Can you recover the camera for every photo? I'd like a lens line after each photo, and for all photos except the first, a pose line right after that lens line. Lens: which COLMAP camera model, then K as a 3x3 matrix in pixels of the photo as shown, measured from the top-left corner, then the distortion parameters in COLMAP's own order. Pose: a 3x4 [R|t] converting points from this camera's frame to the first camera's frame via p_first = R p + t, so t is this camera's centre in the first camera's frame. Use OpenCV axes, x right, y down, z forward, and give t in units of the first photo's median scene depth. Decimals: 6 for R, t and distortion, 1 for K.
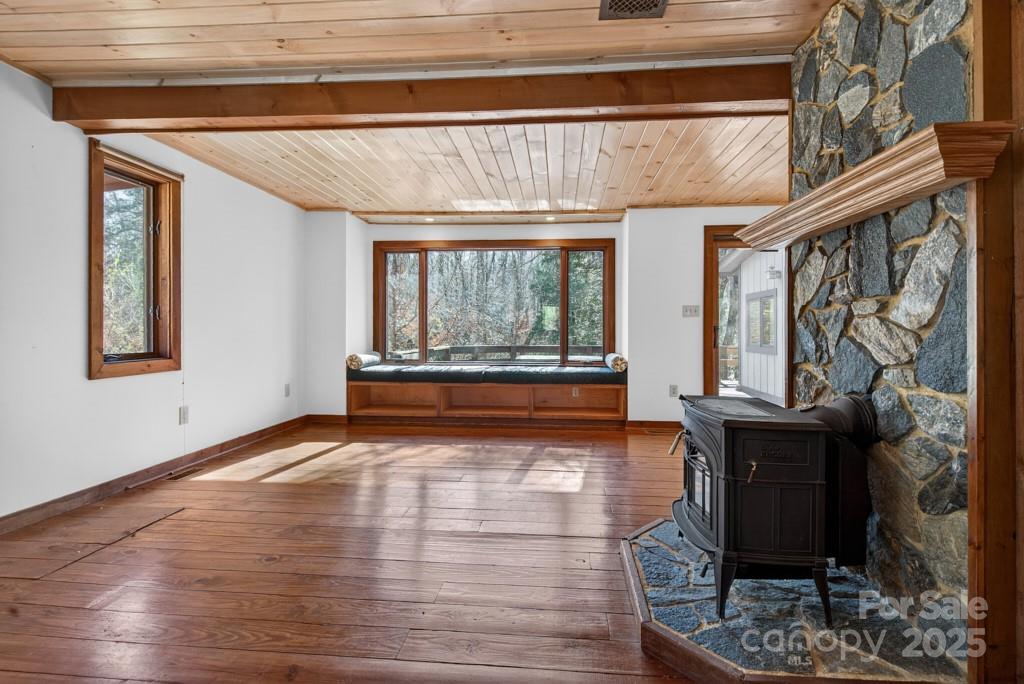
lens RADIAL K [[495.2, 0, 512.0], [0, 495.2, 342.0], [0, 0, 1]] dist [0.012707, -0.000672]
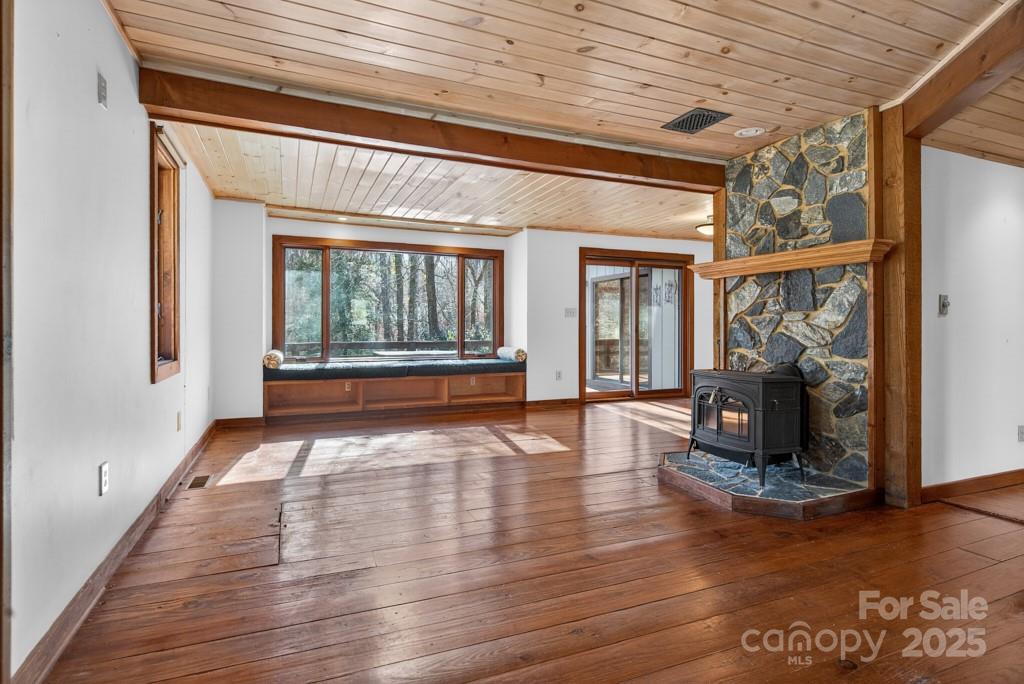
lens RADIAL K [[480.7, 0, 512.0], [0, 480.7, 342.0], [0, 0, 1]] dist [0.017187, -0.000056]
pose [[0.897054, -0.015562, 0.441647, -0.777706], [0.011497, 0.999863, 0.011880, -0.005955], [-0.441772, -0.005580, 0.897110, -0.121163]]
